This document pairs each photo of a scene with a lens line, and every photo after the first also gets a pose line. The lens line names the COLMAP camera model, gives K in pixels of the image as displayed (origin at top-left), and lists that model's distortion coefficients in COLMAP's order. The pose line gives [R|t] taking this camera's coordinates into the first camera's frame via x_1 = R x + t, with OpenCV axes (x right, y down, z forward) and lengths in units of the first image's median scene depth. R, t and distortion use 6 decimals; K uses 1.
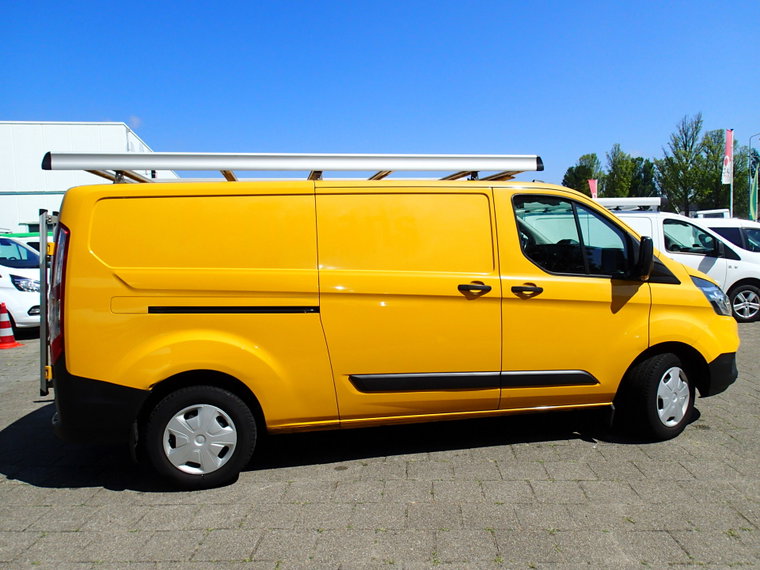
lens RADIAL K [[557.3, 0, 380.4], [0, 557.3, 285.1], [0, 0, 1]] dist [-0.000744, 0.003665]
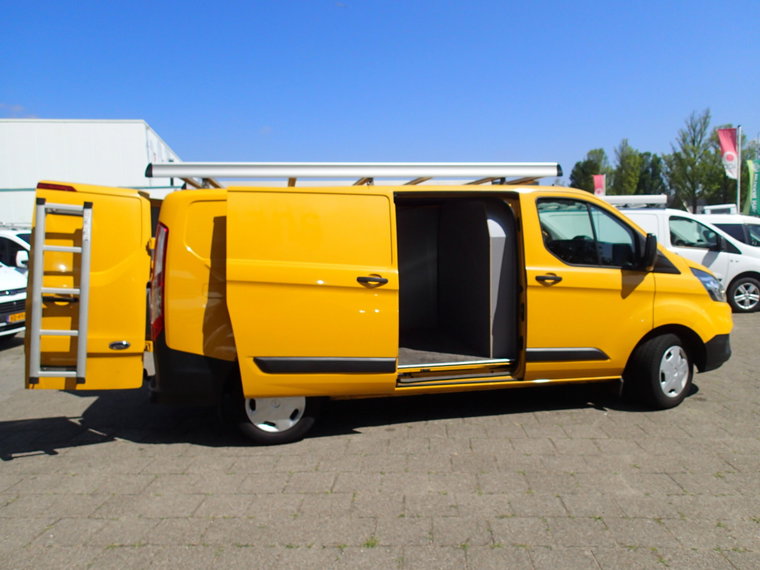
lens RADIAL K [[557.3, 0, 379.3], [0, 557.3, 284.9], [0, 0, 1]] dist [-0.000744, 0.003665]
pose [[0.999924, 0.001603, -0.012235, -0.078345], [-0.001492, 0.999958, 0.009094, 0.010835], [0.012249, -0.009075, 0.999884, -0.175483]]
